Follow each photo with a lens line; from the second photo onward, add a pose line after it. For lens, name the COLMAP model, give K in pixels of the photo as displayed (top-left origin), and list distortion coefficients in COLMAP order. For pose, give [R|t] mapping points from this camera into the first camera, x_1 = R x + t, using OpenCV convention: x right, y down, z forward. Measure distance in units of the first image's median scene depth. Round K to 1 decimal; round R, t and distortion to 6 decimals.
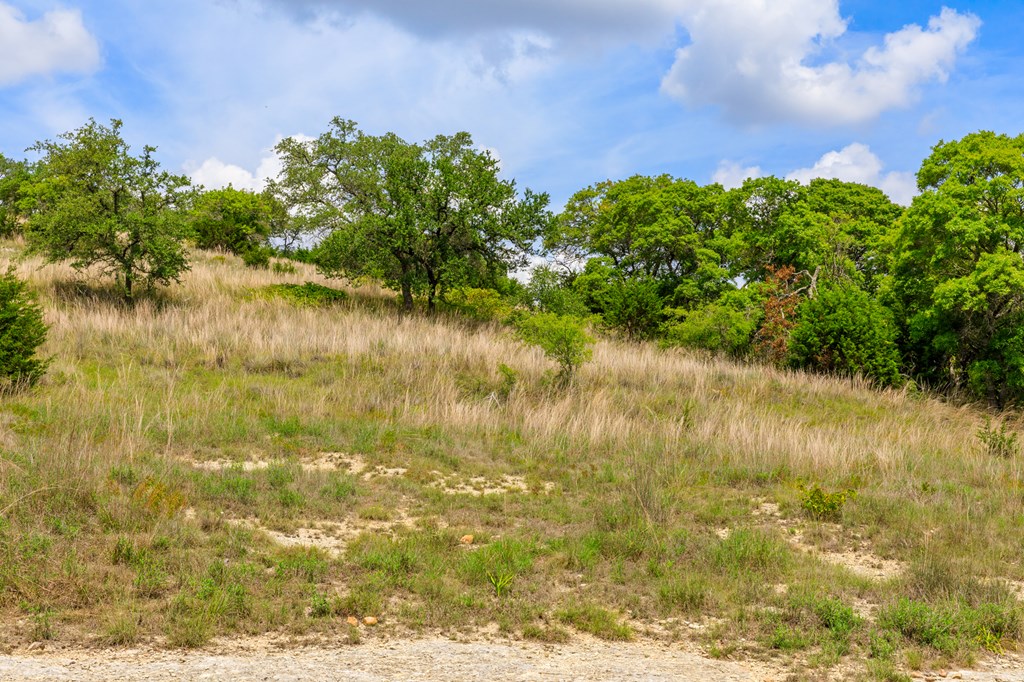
lens RADIAL K [[1117.1, 0, 532.3], [0, 1117.1, 340.1], [0, 0, 1]] dist [-0.002298, -0.001790]
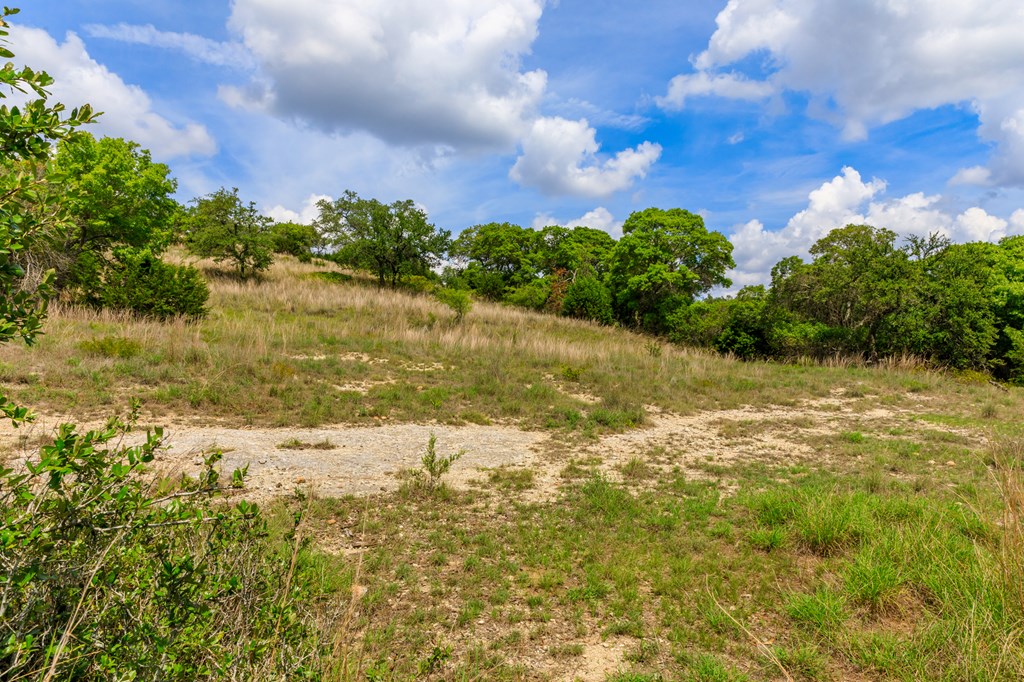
lens RADIAL K [[1117.1, 0, 532.3], [0, 1117.1, 340.1], [0, 0, 1]] dist [-0.002298, -0.001790]
pose [[0.989282, 0.008474, 0.145771, -0.139618], [-0.016070, 0.998569, 0.051016, -0.036639], [-0.145130, -0.052812, 0.988002, -1.110988]]
